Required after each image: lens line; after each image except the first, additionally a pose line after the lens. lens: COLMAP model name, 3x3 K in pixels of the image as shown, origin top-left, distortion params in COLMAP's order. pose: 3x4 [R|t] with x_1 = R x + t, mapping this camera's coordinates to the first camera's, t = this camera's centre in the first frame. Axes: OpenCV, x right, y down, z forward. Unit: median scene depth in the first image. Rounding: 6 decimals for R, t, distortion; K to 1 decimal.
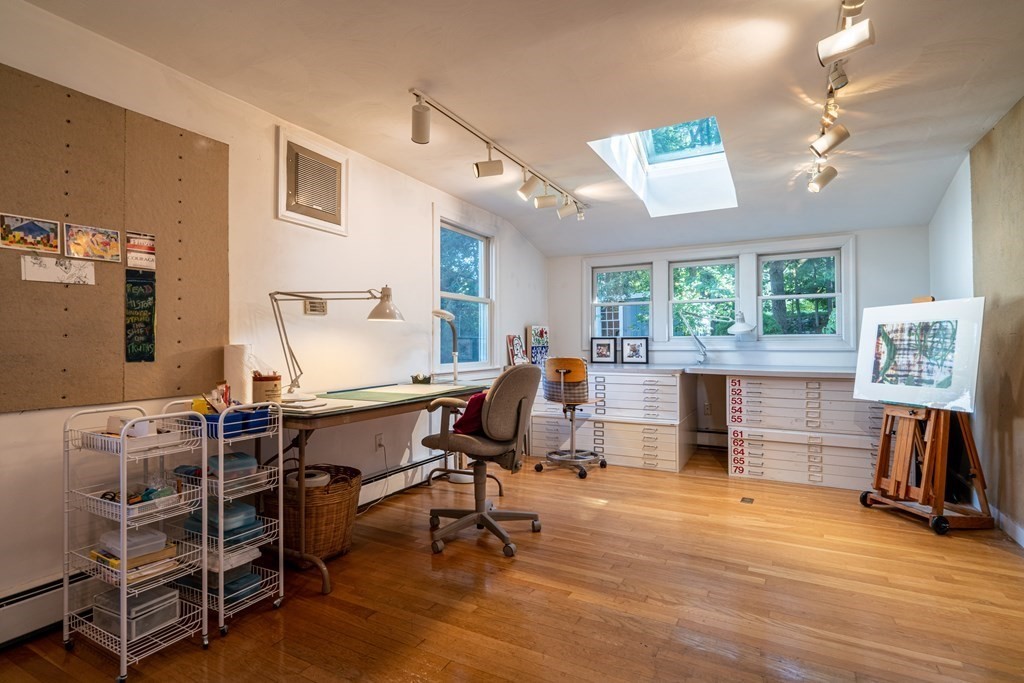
lens RADIAL K [[499.7, 0, 512.9], [0, 499.7, 342.5], [0, 0, 1]] dist [0.000156, -0.000792]
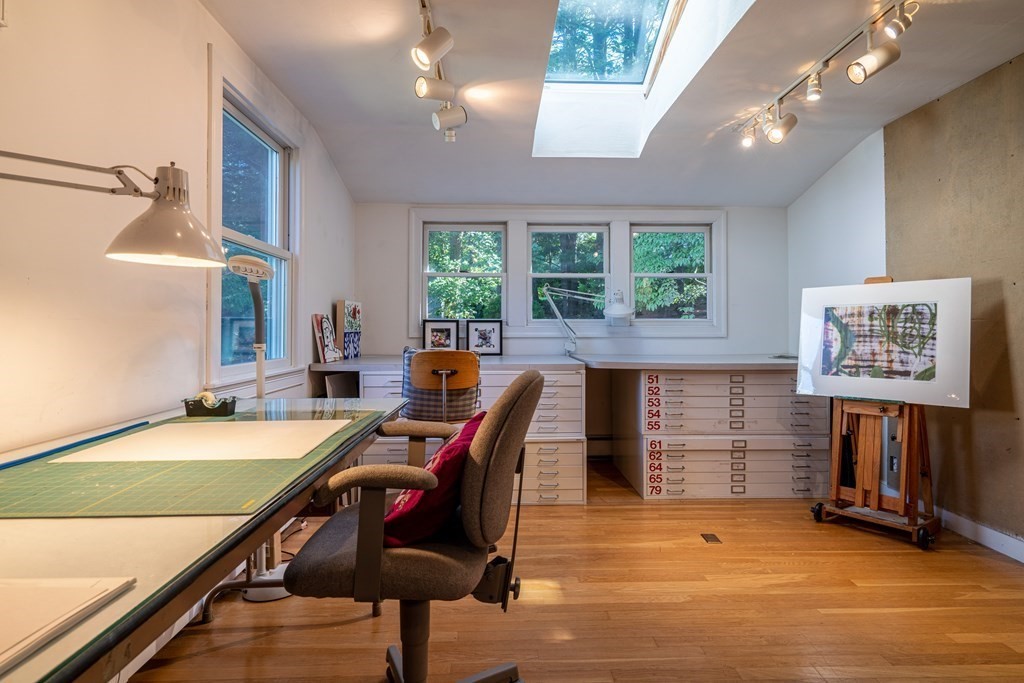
lens RADIAL K [[540.0, 0, 516.8], [0, 540.0, 325.3], [0, 0, 1]] dist [0.002736, 0.001048]
pose [[0.862965, 0.006596, 0.505221, -0.181860], [-0.004467, 0.999975, -0.005424, 0.002378], [-0.505245, 0.002424, 0.862973, 0.419244]]
